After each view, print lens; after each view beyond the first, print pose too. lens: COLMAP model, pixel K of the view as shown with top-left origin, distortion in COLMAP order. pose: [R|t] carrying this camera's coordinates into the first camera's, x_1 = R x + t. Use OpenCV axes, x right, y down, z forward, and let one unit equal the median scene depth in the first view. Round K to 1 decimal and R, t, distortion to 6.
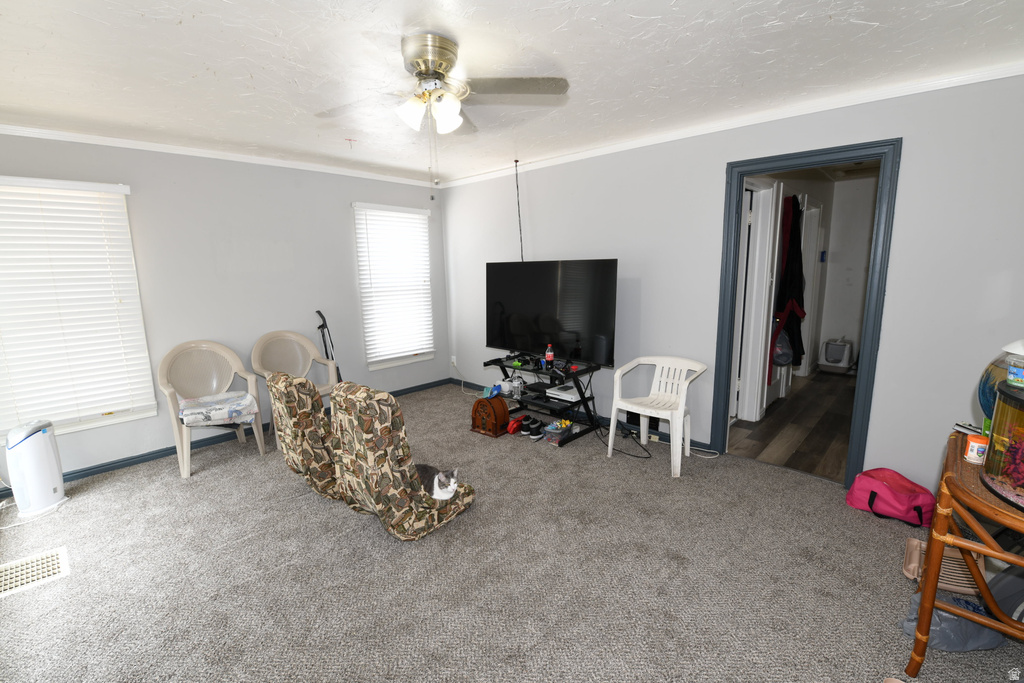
lens RADIAL K [[445.4, 0, 511.0], [0, 445.4, 343.6], [0, 0, 1]] dist [-0.008179, -0.007711]
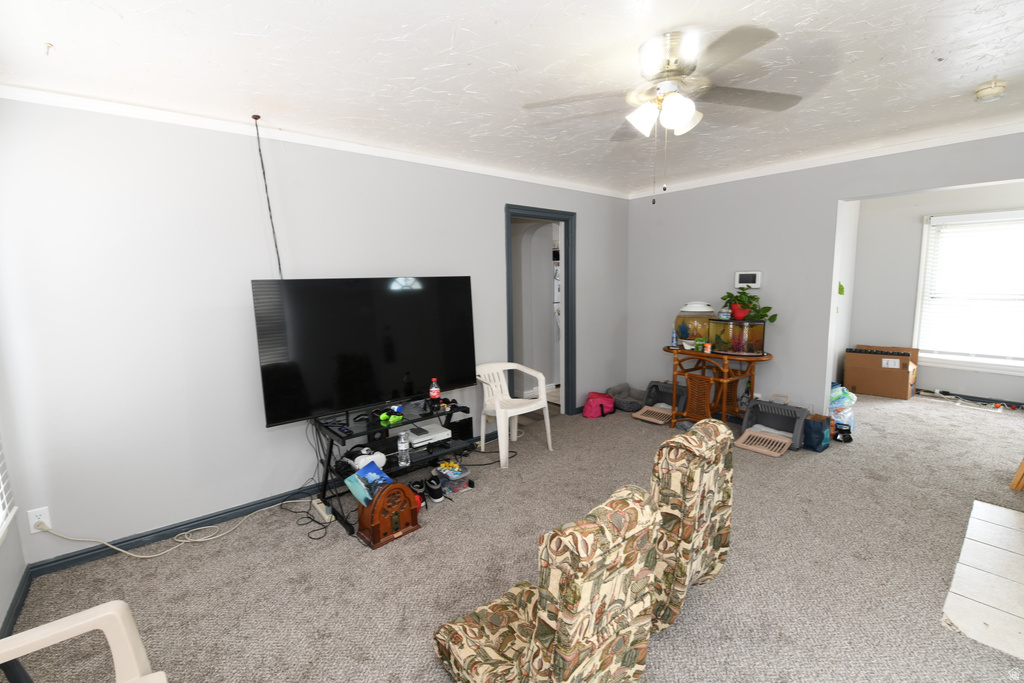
lens RADIAL K [[445.4, 0, 511.9], [0, 445.4, 340.4], [0, 0, 1]] dist [-0.008179, -0.007711]
pose [[0.107608, -0.118617, 0.987092, -0.663180], [0.190878, 0.976851, 0.096577, -0.112436], [-0.975698, 0.178022, 0.127758, 0.710565]]
